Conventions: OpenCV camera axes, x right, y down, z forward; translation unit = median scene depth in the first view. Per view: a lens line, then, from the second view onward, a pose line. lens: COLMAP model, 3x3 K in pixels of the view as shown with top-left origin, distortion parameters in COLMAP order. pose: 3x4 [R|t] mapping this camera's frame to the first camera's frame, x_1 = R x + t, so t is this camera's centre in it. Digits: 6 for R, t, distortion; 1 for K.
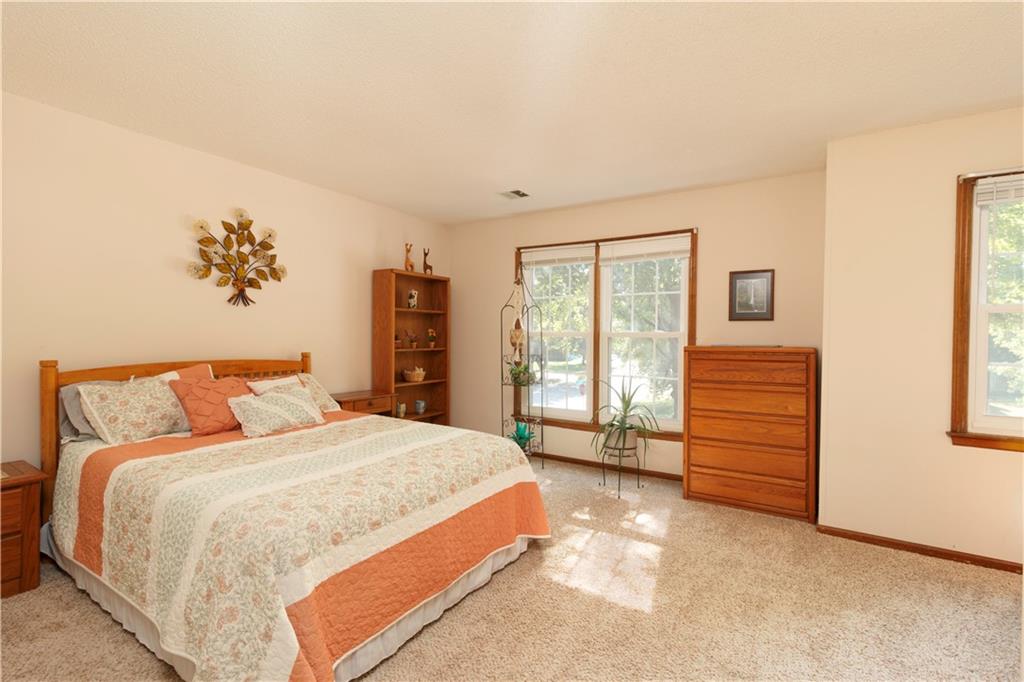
lens RADIAL K [[469.2, 0, 512.0], [0, 469.2, 341.0], [0, 0, 1]] dist [0.002233, 0.000651]
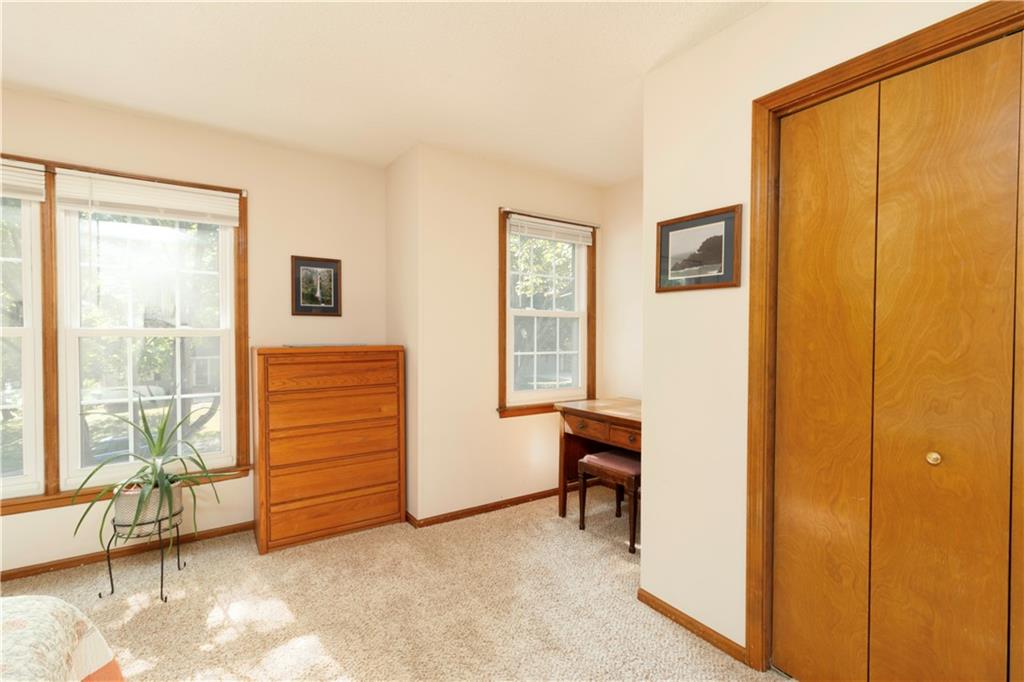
lens RADIAL K [[469.2, 0, 512.0], [0, 469.2, 341.0], [0, 0, 1]] dist [0.002233, 0.000651]
pose [[0.374179, -0.018543, 0.927171, -0.176817], [0.013758, 0.999801, 0.014443, -0.005133], [-0.927254, 0.007351, 0.374360, 0.382604]]
